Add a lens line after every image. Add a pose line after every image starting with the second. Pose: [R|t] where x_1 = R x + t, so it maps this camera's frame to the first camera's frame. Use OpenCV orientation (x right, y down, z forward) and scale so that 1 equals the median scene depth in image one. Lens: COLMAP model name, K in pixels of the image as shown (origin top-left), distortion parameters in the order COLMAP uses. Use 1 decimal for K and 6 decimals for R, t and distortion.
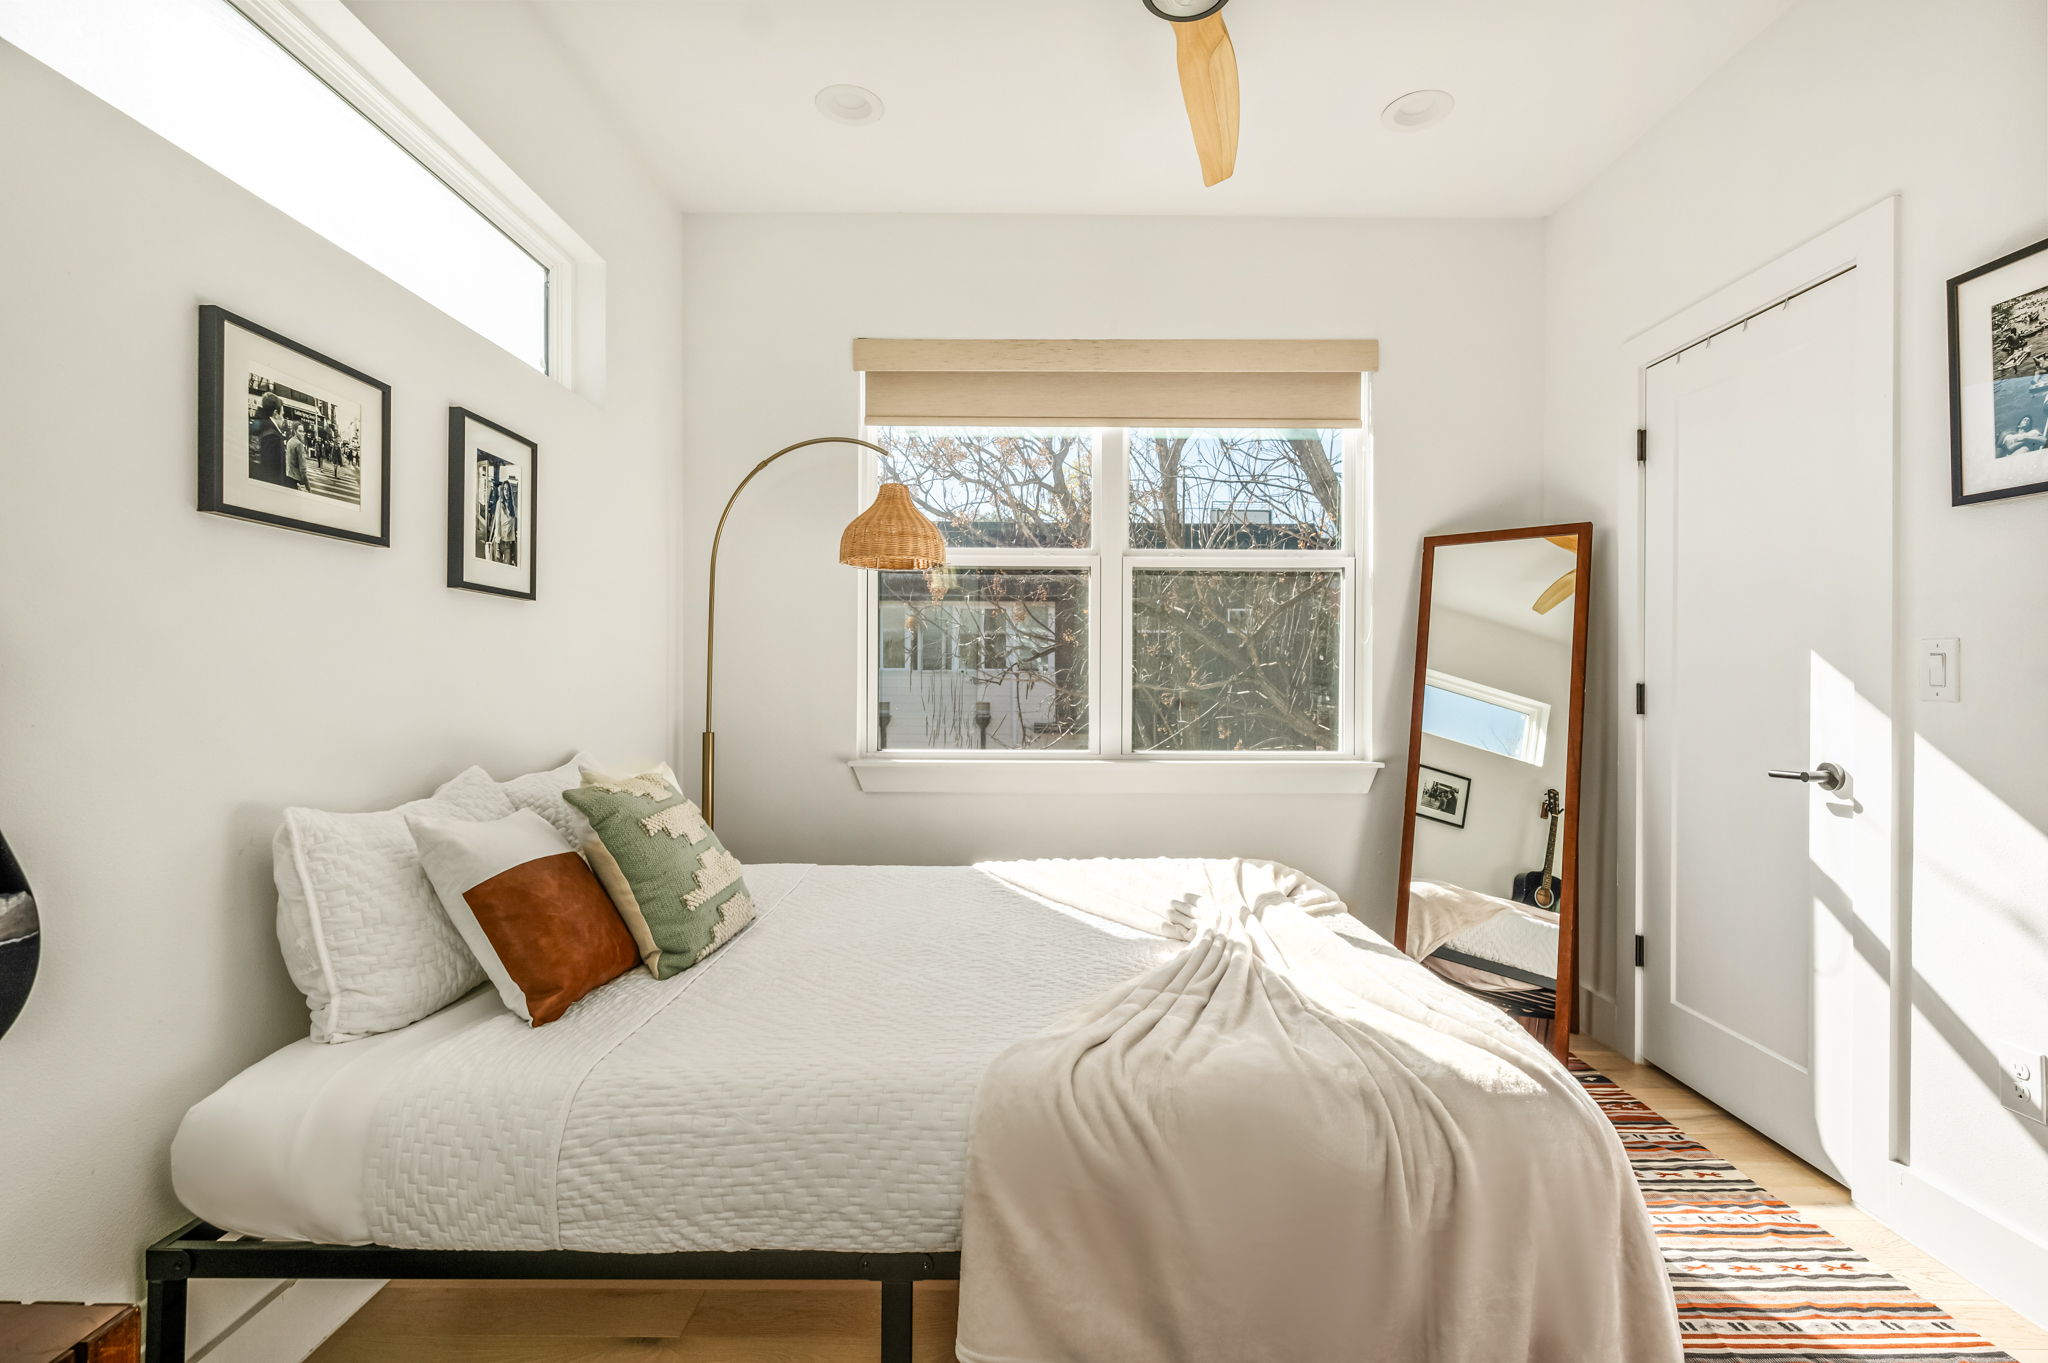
lens RADIAL K [[944.8, 0, 1023.0], [0, 944.8, 671.5], [0, 0, 1]] dist [0.003281, 0.000444]
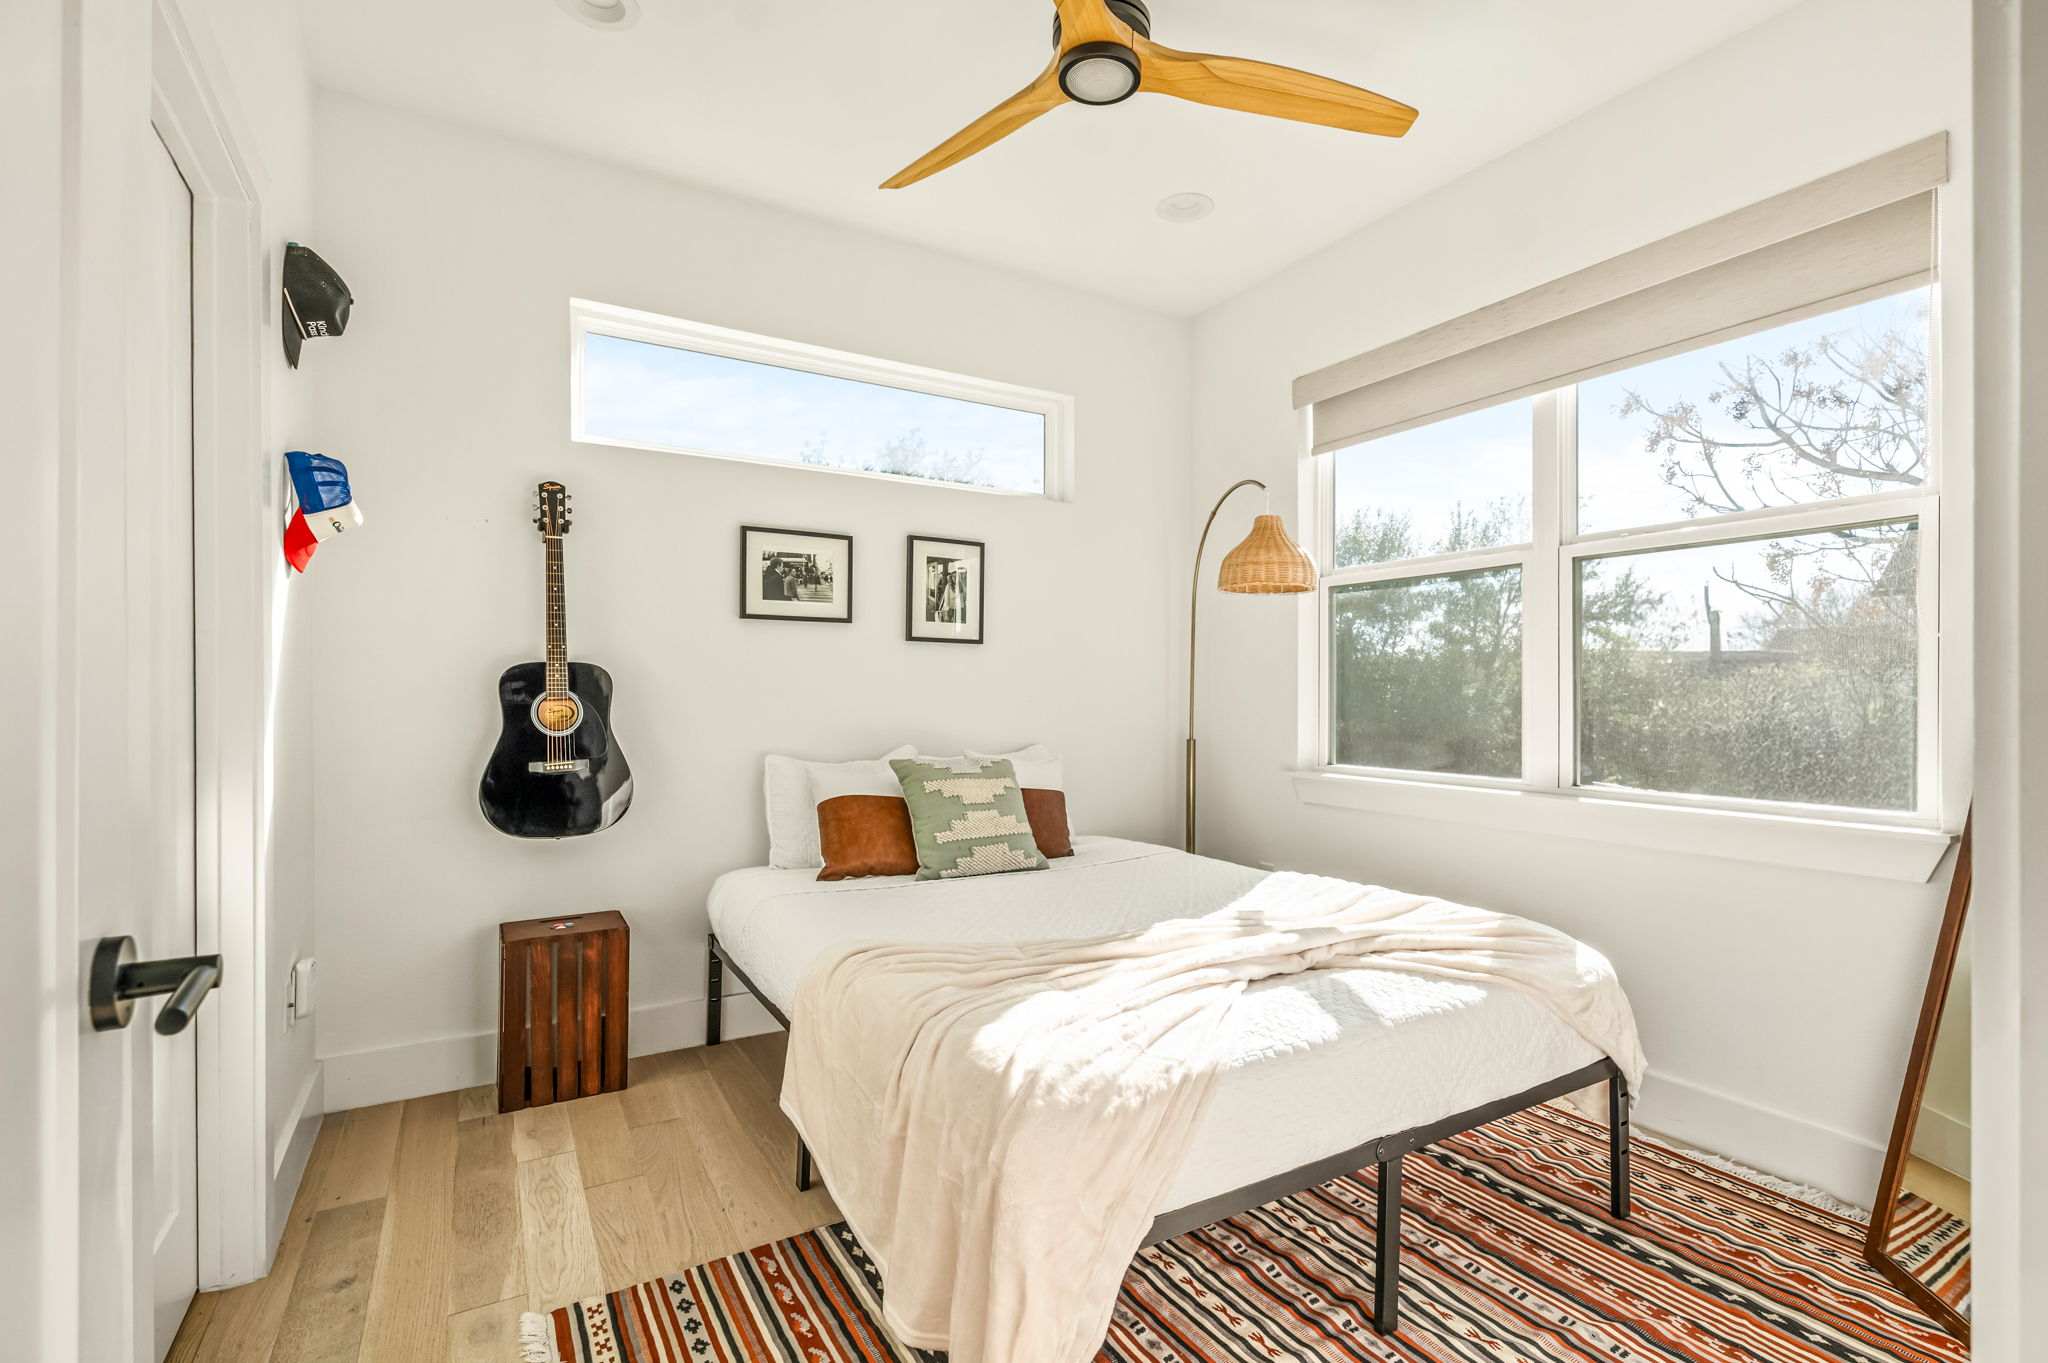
lens RADIAL K [[944.8, 0, 1021.7], [0, 944.8, 693.7], [0, 0, 1]] dist [0.003281, 0.000444]
pose [[0.504030, -0.003701, -0.863678, 0.960409], [0.002626, 0.999993, -0.002753, 0.012536], [0.863682, -0.000880, 0.504036, 0.303176]]
